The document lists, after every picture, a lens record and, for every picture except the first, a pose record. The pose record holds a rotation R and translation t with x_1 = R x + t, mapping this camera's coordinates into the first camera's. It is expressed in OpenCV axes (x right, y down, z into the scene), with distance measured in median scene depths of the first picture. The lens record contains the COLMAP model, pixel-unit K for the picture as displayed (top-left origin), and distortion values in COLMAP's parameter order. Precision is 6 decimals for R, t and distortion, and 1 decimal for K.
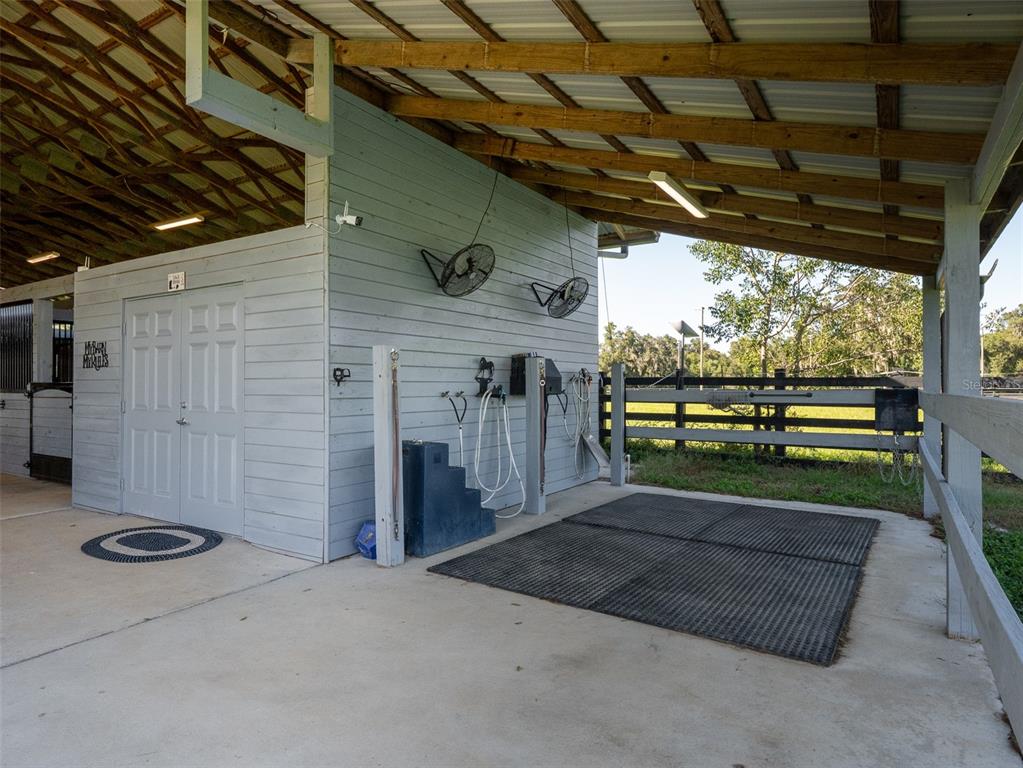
lens RADIAL K [[631.1, 0, 512.5], [0, 631.1, 384.0], [0, 0, 1]] dist [0.001021, -0.000029]
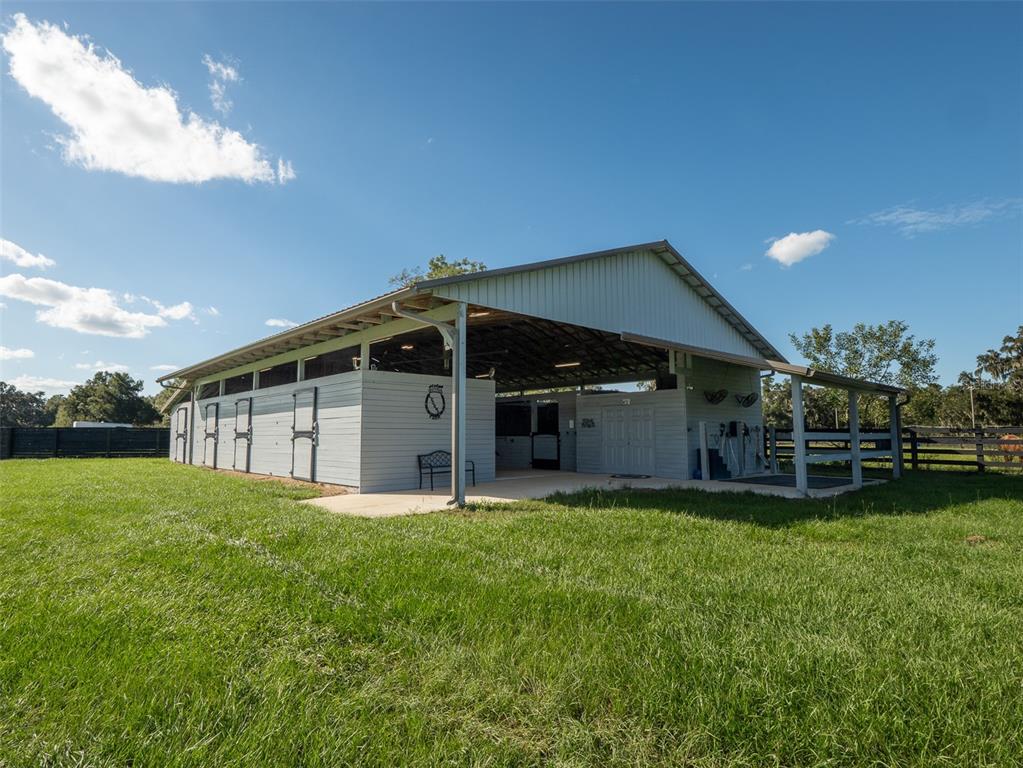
lens RADIAL K [[572.1, 0, 508.3], [0, 572.1, 387.4], [0, 0, 1]] dist [0.002623, 0.000303]
pose [[0.962712, -0.025343, -0.269340, -0.287385], [0.003340, 0.996640, -0.081839, 0.008088], [0.270509, 0.077888, 0.959561, -1.890481]]
